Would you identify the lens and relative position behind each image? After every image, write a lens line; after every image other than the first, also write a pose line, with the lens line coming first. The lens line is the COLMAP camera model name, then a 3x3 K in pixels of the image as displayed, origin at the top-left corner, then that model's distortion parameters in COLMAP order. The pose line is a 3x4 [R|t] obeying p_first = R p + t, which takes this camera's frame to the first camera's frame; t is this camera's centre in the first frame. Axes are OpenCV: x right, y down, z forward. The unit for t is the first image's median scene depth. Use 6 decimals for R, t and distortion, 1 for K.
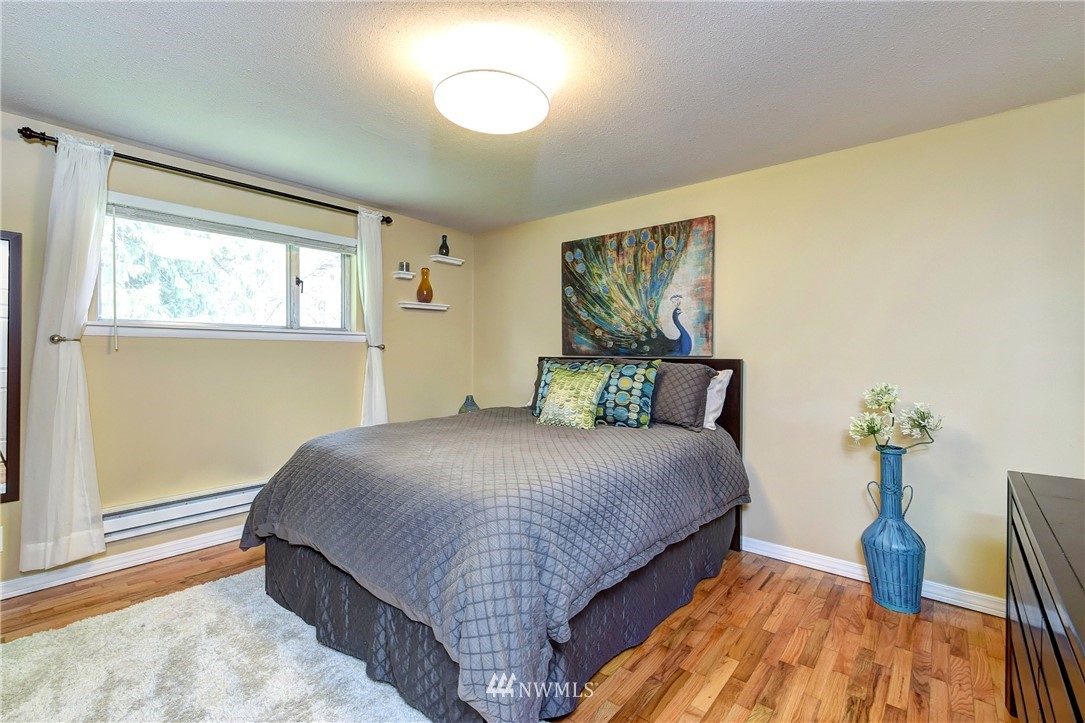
lens RADIAL K [[471.7, 0, 537.8], [0, 471.7, 357.6], [0, 0, 1]] dist [0.001423, -0.000717]
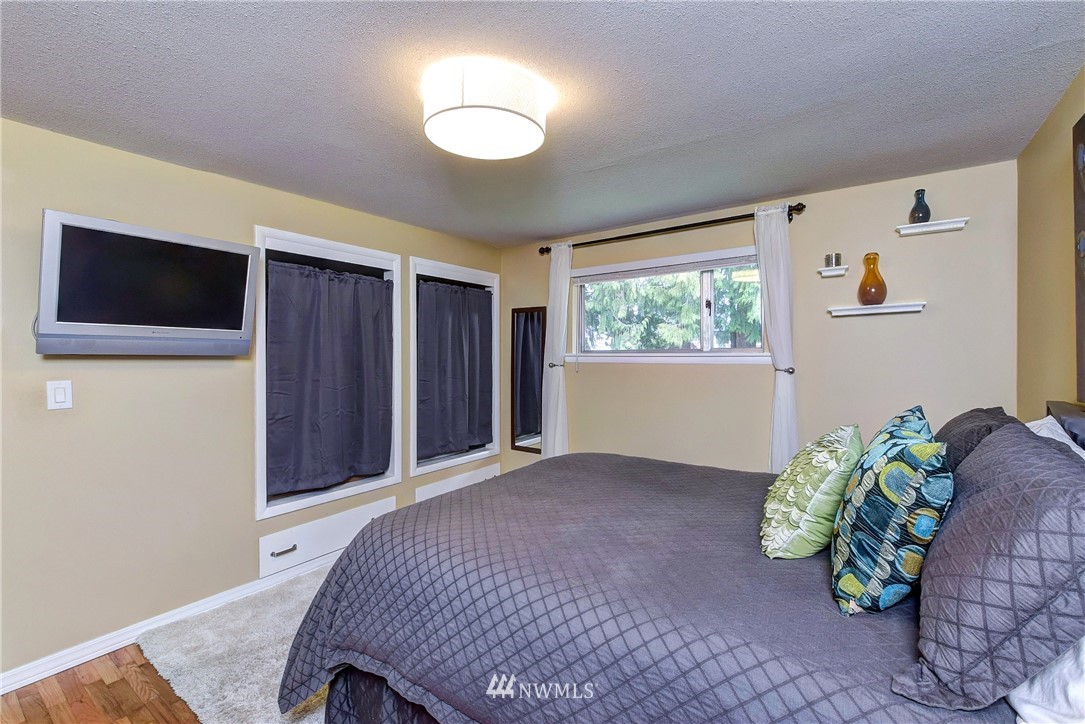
lens RADIAL K [[471.7, 0, 537.8], [0, 471.7, 358.1], [0, 0, 1]] dist [0.001423, -0.000717]
pose [[0.079485, 0.000014, -0.996836, 0.407922], [-0.006666, 0.999978, -0.000517, -0.038522], [0.996814, 0.006686, 0.079483, 0.491183]]
